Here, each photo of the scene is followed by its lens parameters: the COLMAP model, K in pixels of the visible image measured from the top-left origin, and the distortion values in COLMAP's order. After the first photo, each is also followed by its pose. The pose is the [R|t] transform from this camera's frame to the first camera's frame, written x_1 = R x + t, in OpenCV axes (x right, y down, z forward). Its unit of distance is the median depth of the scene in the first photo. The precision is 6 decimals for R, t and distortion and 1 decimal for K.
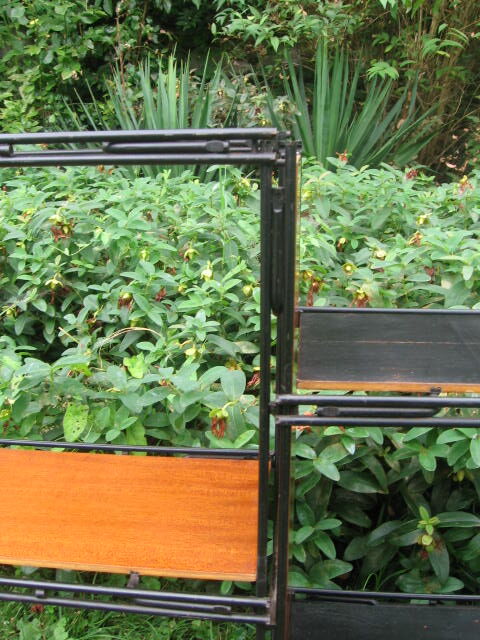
lens RADIAL K [[685.3, 0, 240.0], [0, 685.3, 320.0], [0, 0, 1]] dist [-0.146497, 0.052330]
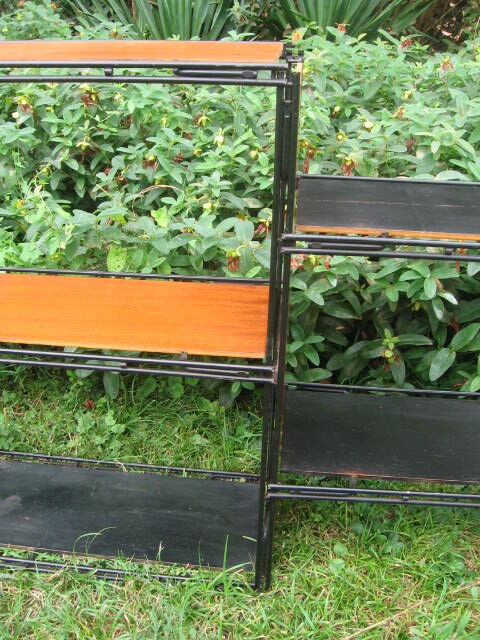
lens RADIAL K [[685.3, 0, 240.0], [0, 685.3, 320.0], [0, 0, 1]] dist [-0.146497, 0.052330]
pose [[0.999812, 0.016022, 0.010906, -0.022996], [-0.017940, 0.977984, 0.207905, -0.008208], [-0.007335, -0.208062, 0.978088, -0.226888]]
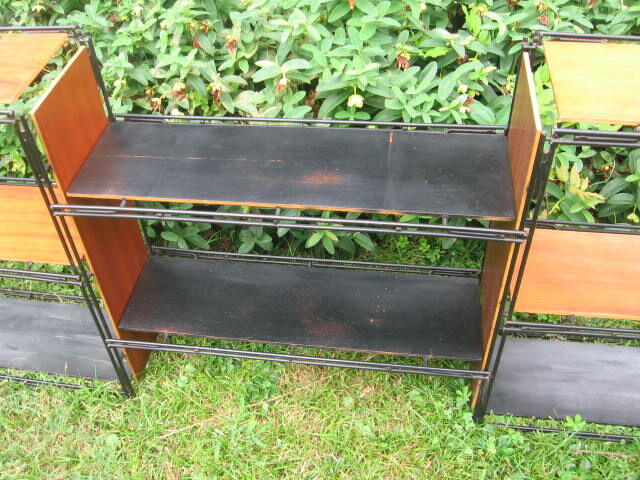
lens RADIAL K [[685.3, 0, 320.0], [0, 685.3, 240.0], [0, 0, 1]] dist [-0.146497, 0.052330]
pose [[0.998407, -0.001929, -0.056394, 0.436095], [0.029427, 0.870544, 0.491210, -0.348946], [0.048145, -0.492087, 0.869214, -0.390126]]
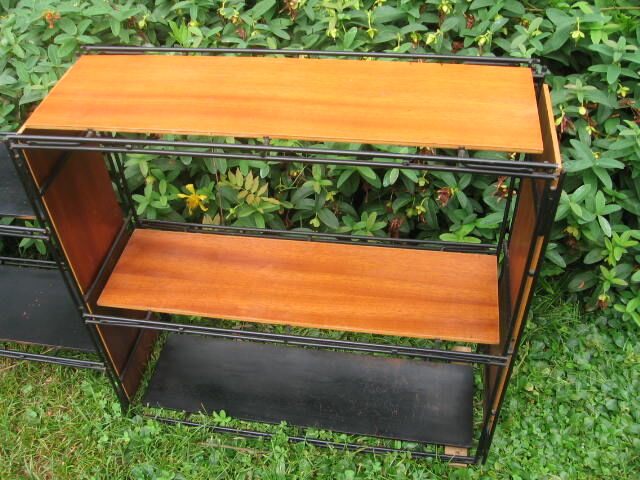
lens RADIAL K [[685.3, 0, 320.0], [0, 685.3, 240.0], [0, 0, 1]] dist [-0.146497, 0.052330]
pose [[0.997803, 0.008317, -0.065727, 1.076740], [0.023964, 0.879604, 0.475103, -0.350609], [0.061765, -0.475634, 0.877472, -0.428952]]
